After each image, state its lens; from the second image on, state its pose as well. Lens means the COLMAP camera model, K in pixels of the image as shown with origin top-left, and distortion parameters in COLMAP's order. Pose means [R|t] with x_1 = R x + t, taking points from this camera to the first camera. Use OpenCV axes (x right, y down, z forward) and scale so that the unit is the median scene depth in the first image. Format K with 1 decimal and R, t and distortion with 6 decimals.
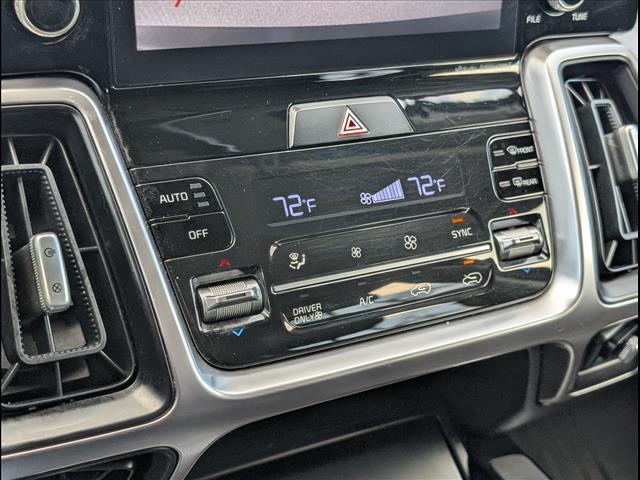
lens RADIAL K [[898.8, 0, 320.0], [0, 898.8, 240.0], [0, 0, 1]] dist [0.015654, 0.014782]
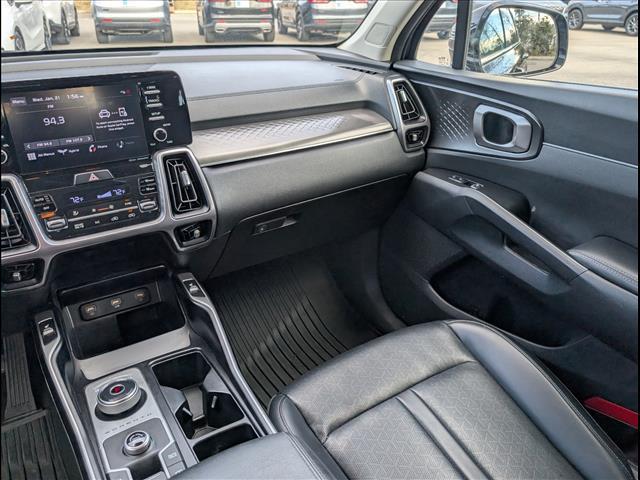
lens RADIAL K [[509.7, 0, 320.0], [0, 509.7, 240.0], [0, 0, 1]] dist [-0.005087, -0.001047]
pose [[0.995302, -0.090217, 0.035126, 0.970068], [0.089961, 0.995906, 0.008803, 0.220851], [-0.035776, -0.005601, 0.999344, -1.308854]]
